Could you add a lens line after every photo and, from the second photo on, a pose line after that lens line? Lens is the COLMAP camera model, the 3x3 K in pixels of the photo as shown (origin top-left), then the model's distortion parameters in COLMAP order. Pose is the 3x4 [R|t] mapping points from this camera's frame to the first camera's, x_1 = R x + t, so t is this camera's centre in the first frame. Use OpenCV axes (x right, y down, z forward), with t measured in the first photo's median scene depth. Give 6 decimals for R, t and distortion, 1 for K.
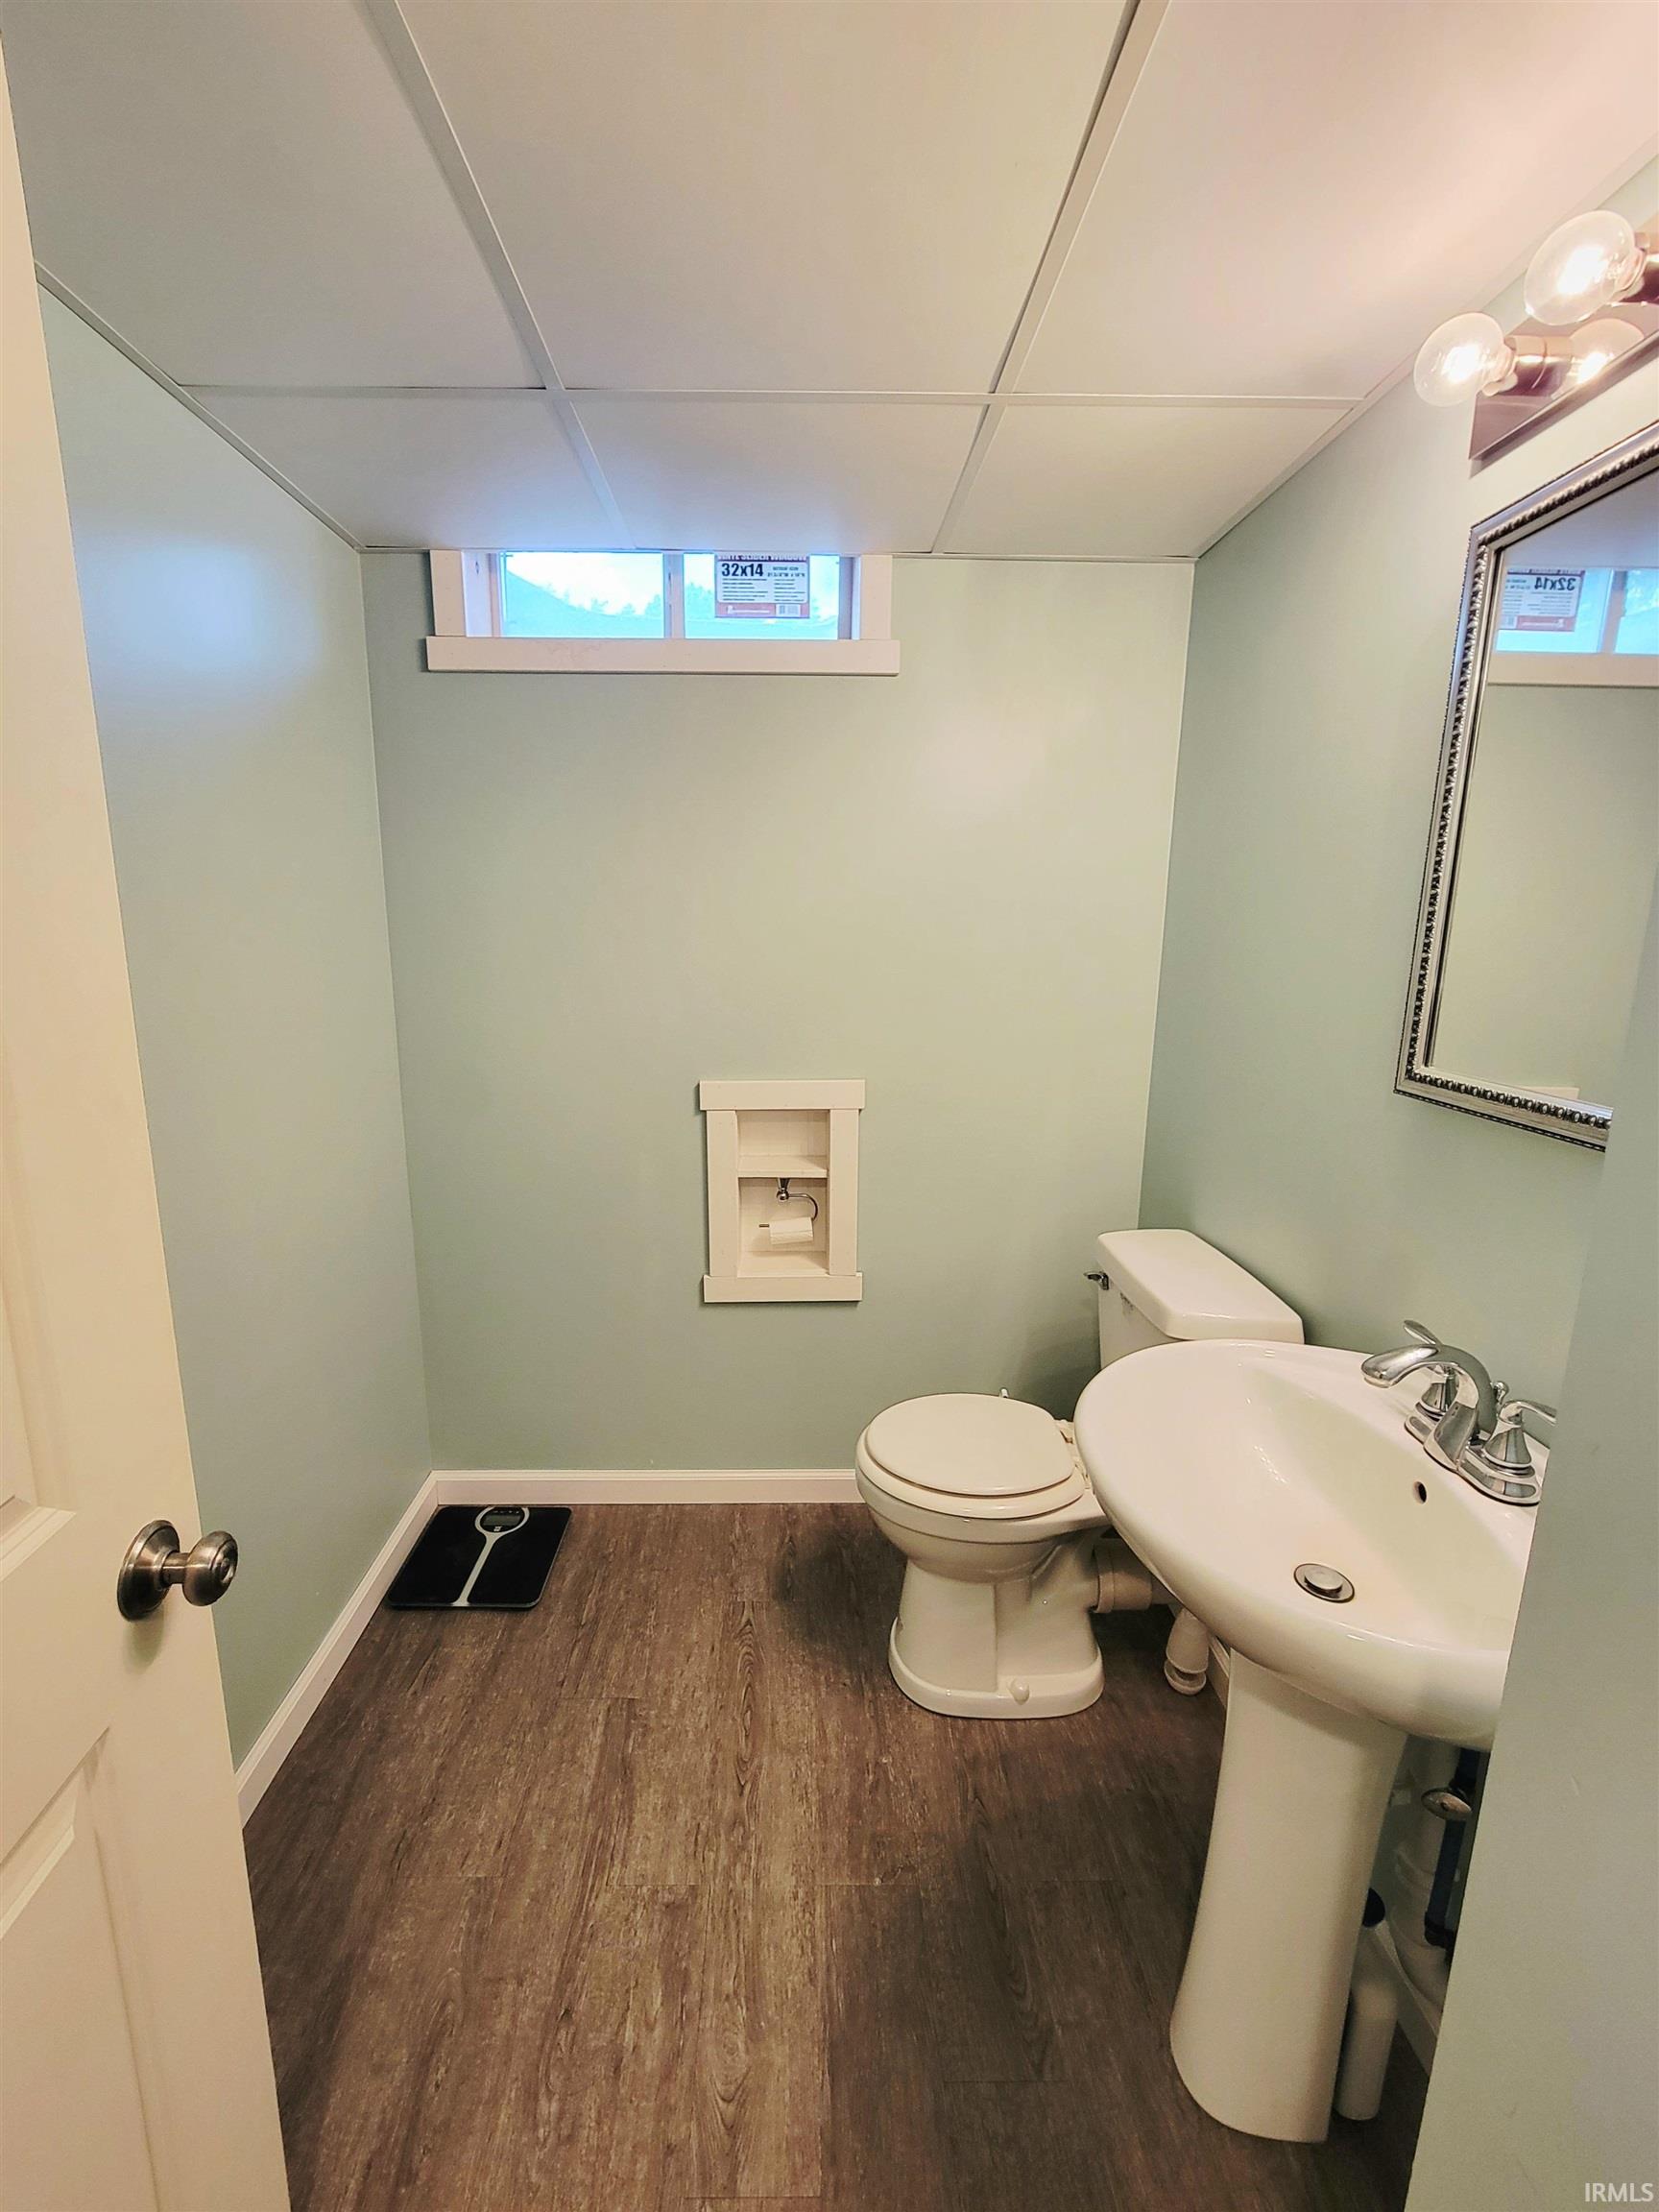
lens RADIAL K [[895.4, 0, 799.1], [0, 895.4, 1101.6], [0, 0, 1]] dist [-0.011043, 0.000053]
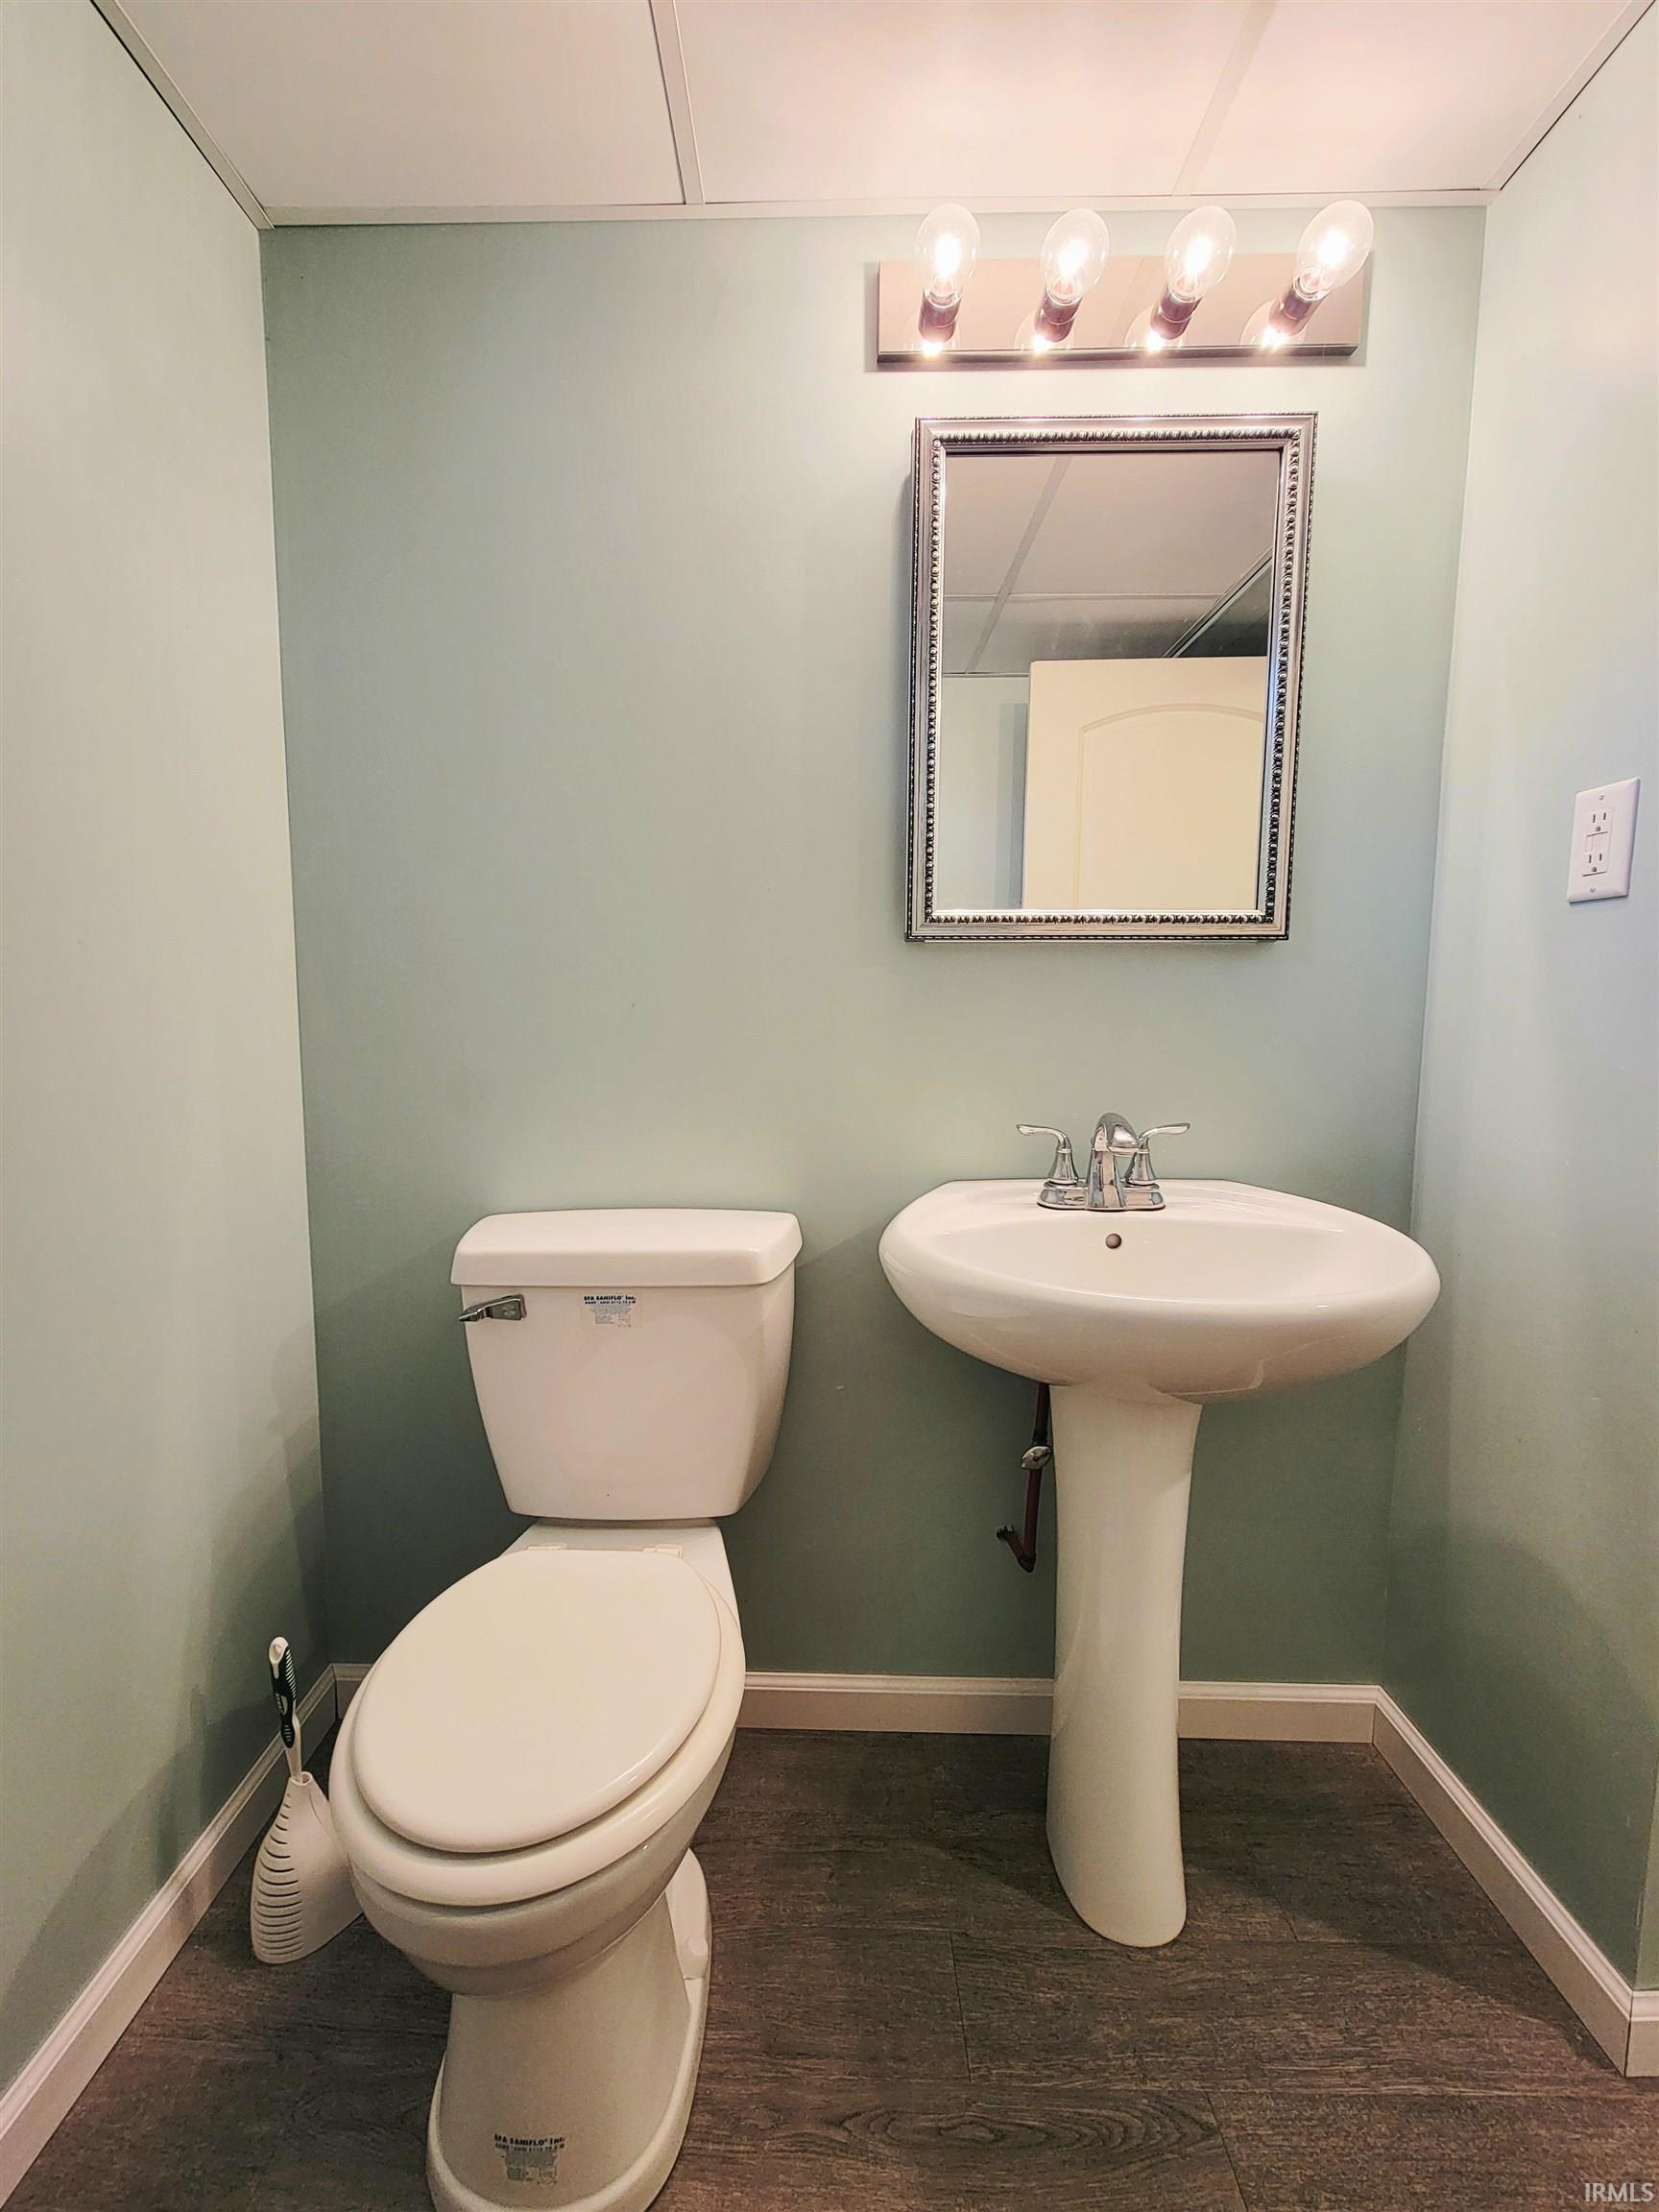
lens RADIAL K [[895.4, 0, 799.1], [0, 895.4, 1101.6], [0, 0, 1]] dist [-0.011043, 0.000053]
pose [[0.033139, -0.105938, 0.993820, -0.375387], [0.175985, 0.979449, 0.098537, 0.048632], [-0.983835, 0.171632, 0.051101, 1.026592]]
